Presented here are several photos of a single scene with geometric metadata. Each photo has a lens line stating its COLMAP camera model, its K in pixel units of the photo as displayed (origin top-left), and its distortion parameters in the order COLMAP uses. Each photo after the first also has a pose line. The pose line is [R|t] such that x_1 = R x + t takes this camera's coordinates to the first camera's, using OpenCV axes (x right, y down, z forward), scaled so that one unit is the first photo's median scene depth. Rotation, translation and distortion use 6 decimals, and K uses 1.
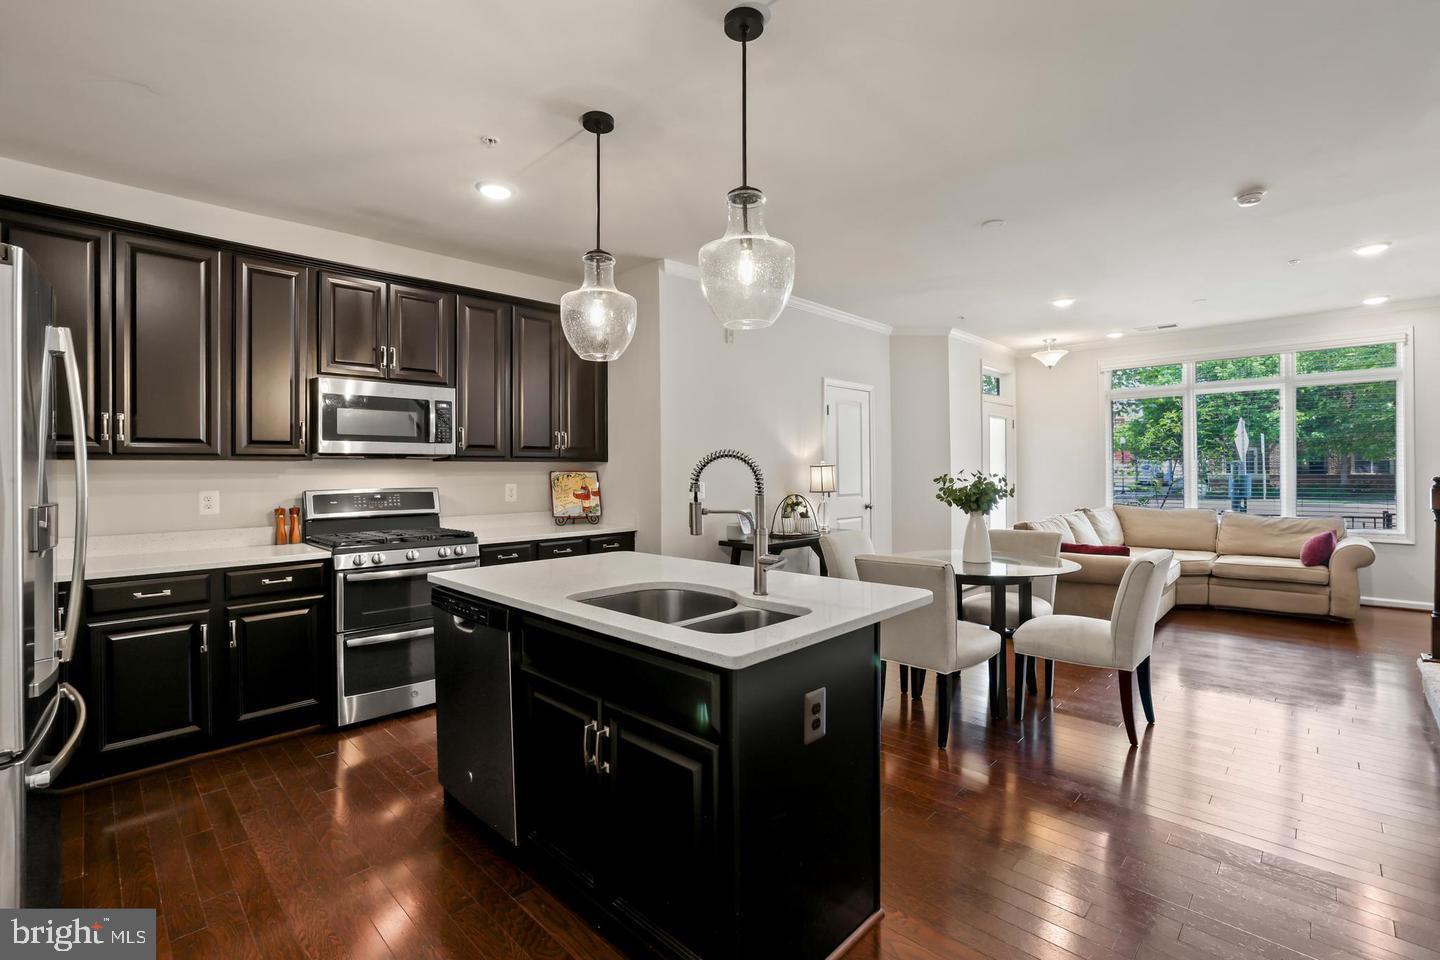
lens RADIAL K [[623.7, 0, 724.0], [0, 623.7, 467.8], [0, 0, 1]] dist [-0.046412, 0.012286]
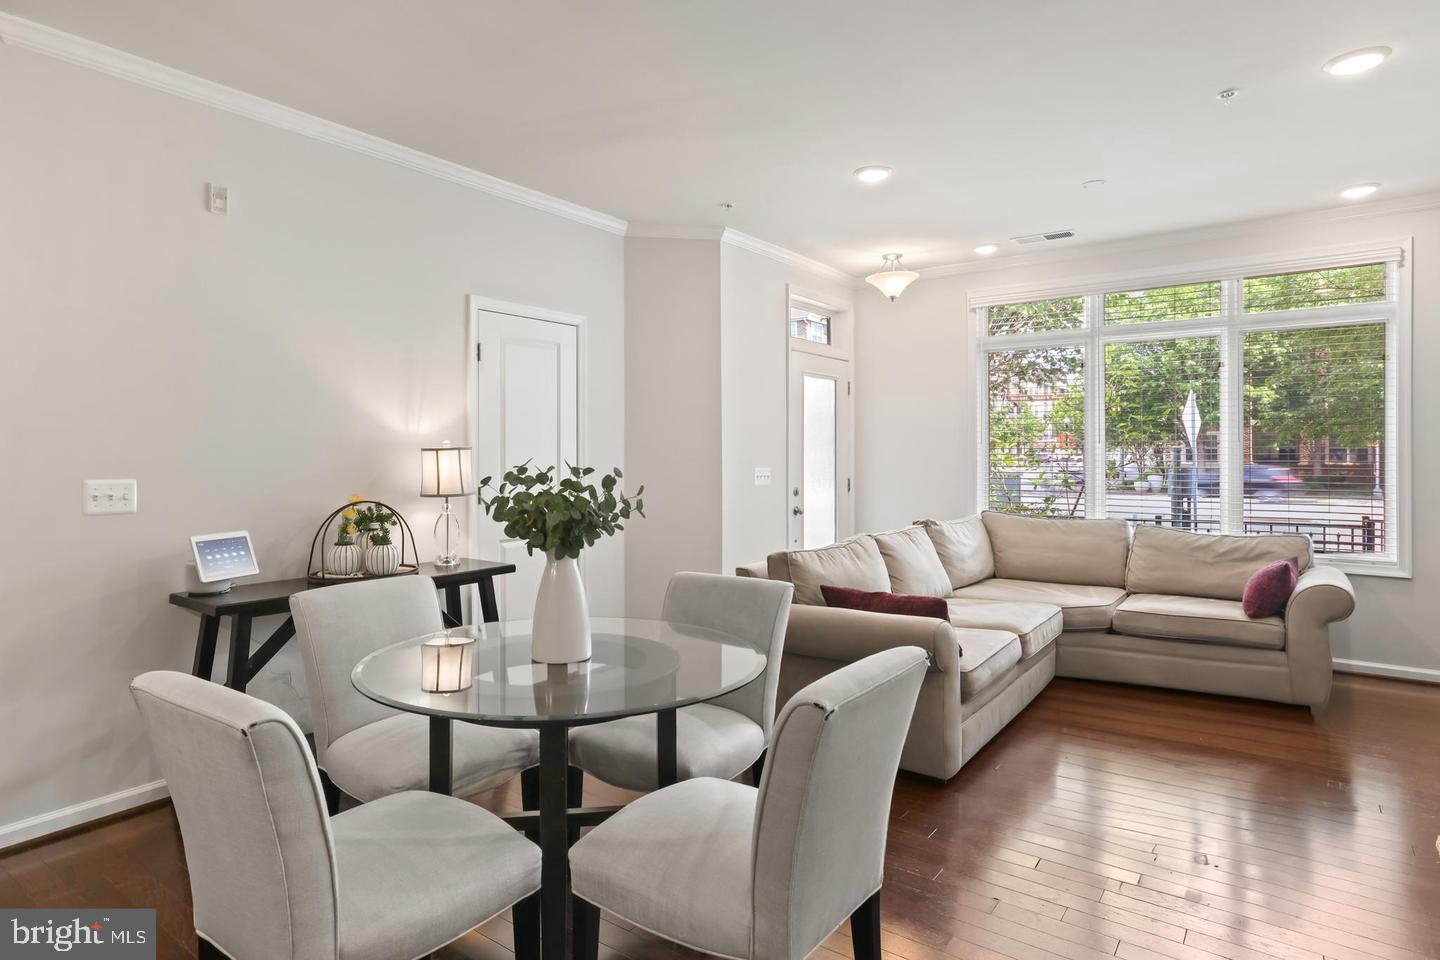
lens RADIAL K [[792.2, 0, 690.5], [0, 792.2, 453.4], [0, 0, 1]] dist [-0.035816, 0.020228]
pose [[0.992463, 0.006057, 0.122394, 0.273125], [-0.006254, 0.999980, 0.001220, -0.001433], [-0.122384, -0.001976, 0.992481, 0.254830]]
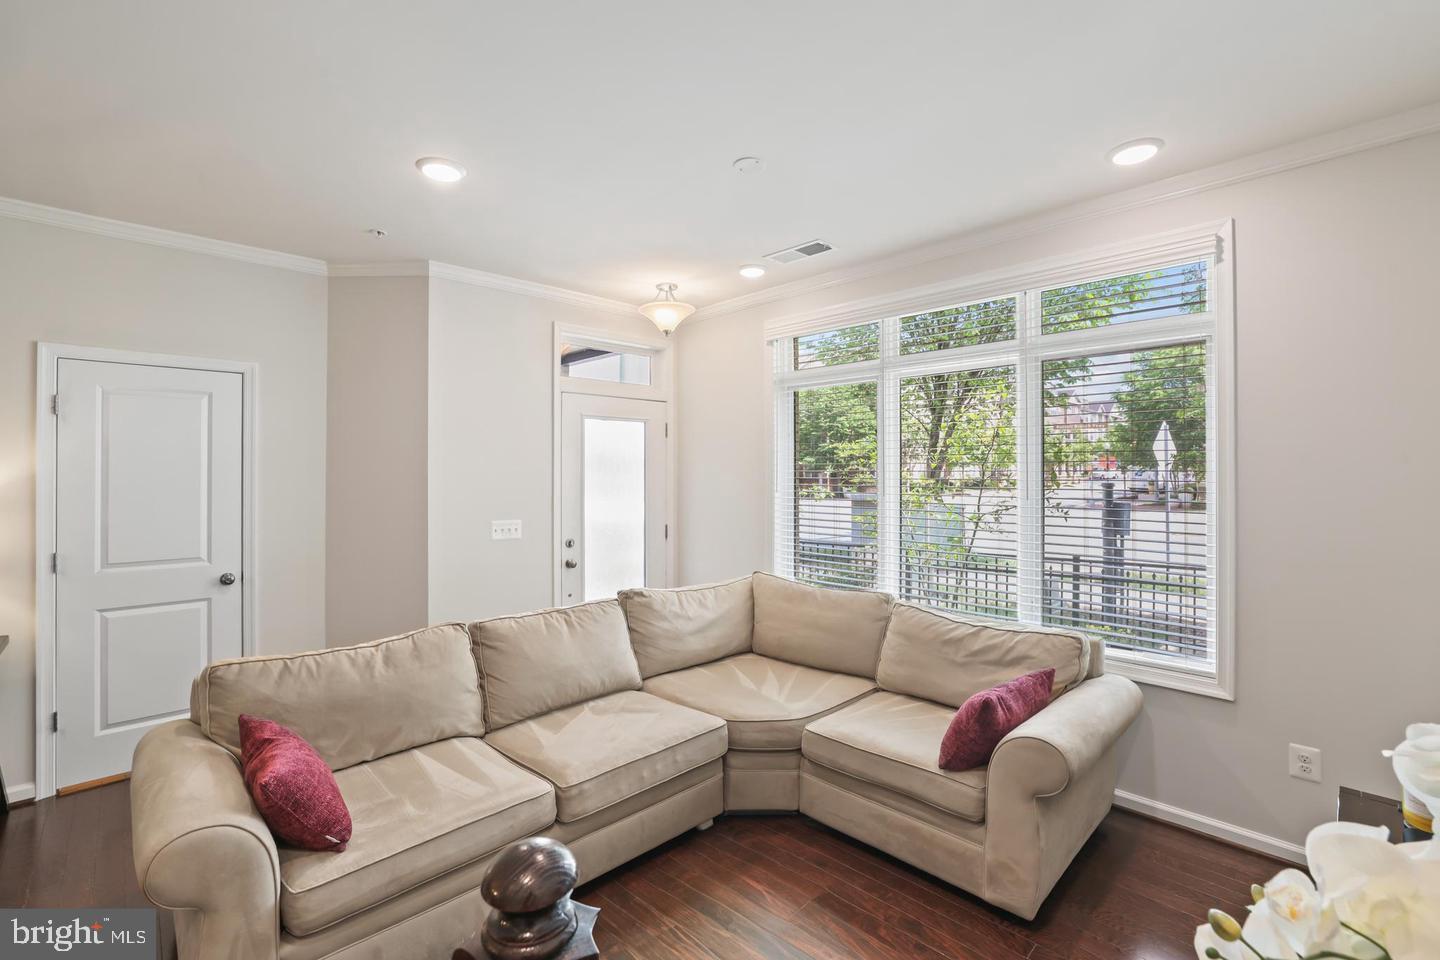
lens RADIAL K [[623.7, 0, 724.0], [0, 623.7, 467.8], [0, 0, 1]] dist [-0.046412, 0.012286]
pose [[0.999807, 0.005236, -0.018946, 0.741030], [-0.005260, 0.999985, -0.001180, -0.043544], [0.018939, 0.001279, 0.999820, 0.510364]]
